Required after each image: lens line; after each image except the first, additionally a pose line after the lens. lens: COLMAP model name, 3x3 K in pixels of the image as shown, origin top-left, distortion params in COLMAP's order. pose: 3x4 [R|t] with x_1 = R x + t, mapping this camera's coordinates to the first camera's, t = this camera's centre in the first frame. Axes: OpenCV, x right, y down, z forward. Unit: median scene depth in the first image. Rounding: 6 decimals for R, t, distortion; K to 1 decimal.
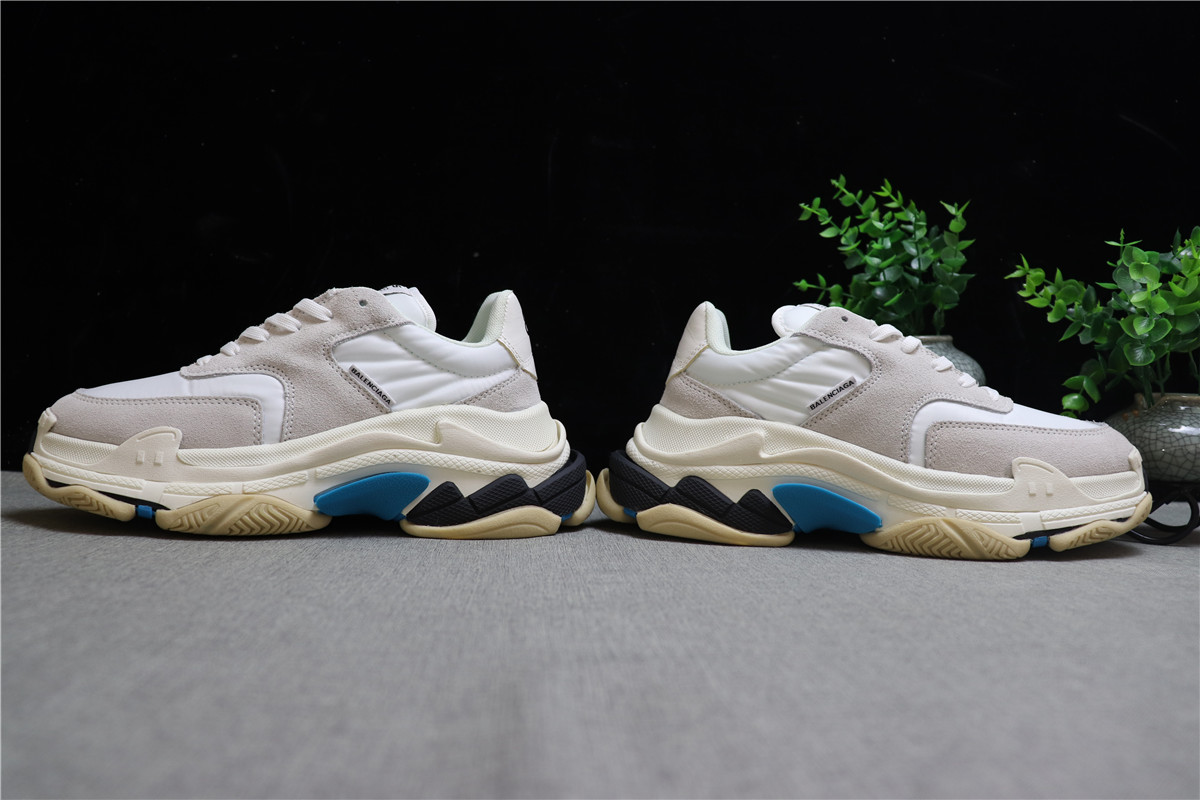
lens RADIAL K [[987.8, 0, 600.0], [0, 987.8, 400.0], [0, 0, 1]] dist [-0.161577, 0.135938]
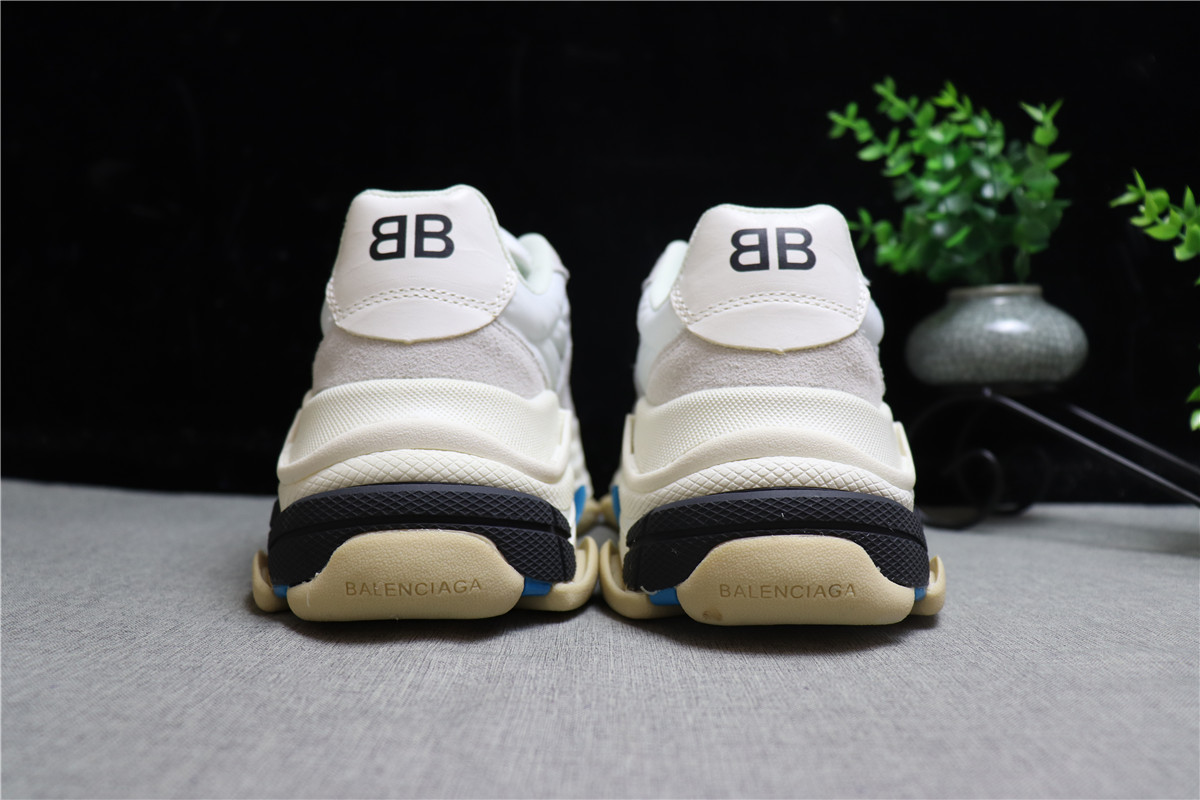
lens RADIAL K [[987.8, 0, 600.0], [0, 987.8, 400.0], [0, 0, 1]] dist [-0.161577, 0.135938]
pose [[0.995314, -0.010960, -0.096067, 0.122364], [0.012623, 0.999781, 0.016719, 0.006598], [0.095863, -0.017853, 0.995234, 0.294004]]
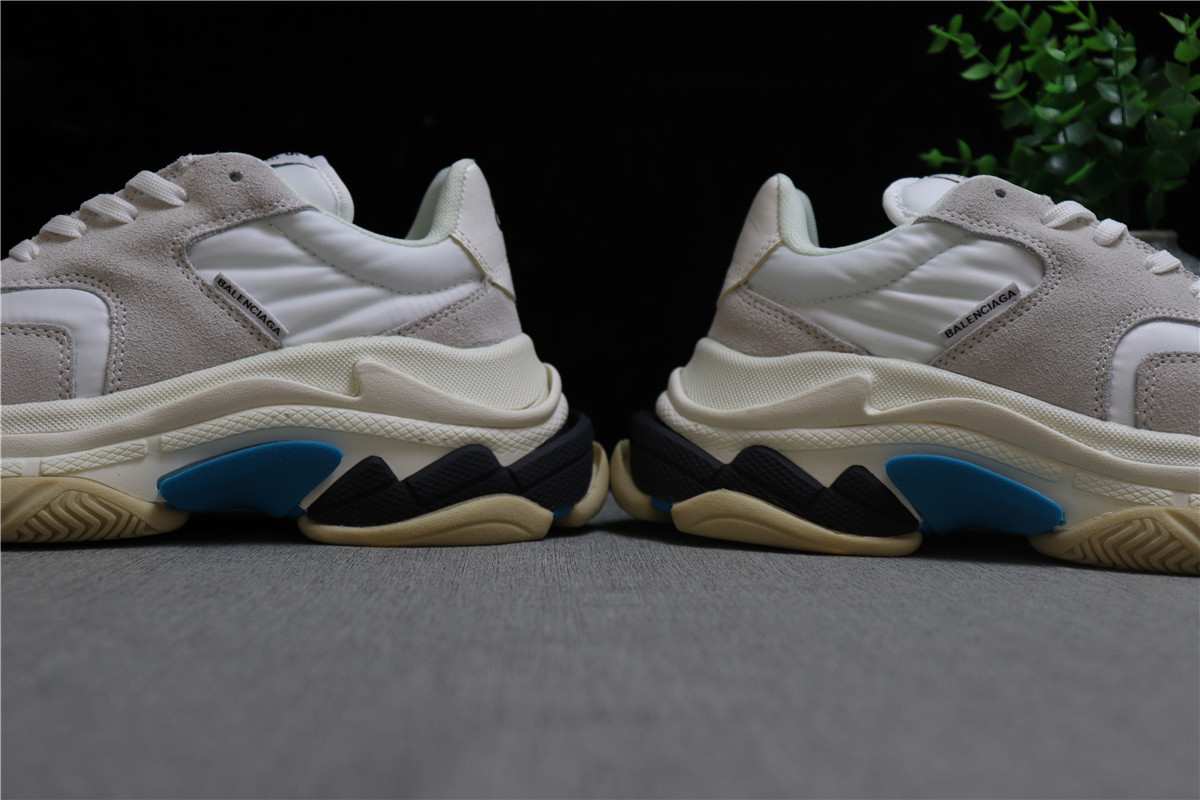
lens RADIAL K [[1417.2, 0, 600.0], [0, 1417.2, 400.0], [0, 0, 1]] dist [-0.080151, 0.299252]
pose [[0.999442, -0.009119, -0.032136, 0.022066], [0.009587, 0.999850, 0.014424, 0.034500], [0.032000, -0.014724, 0.999379, 0.088862]]
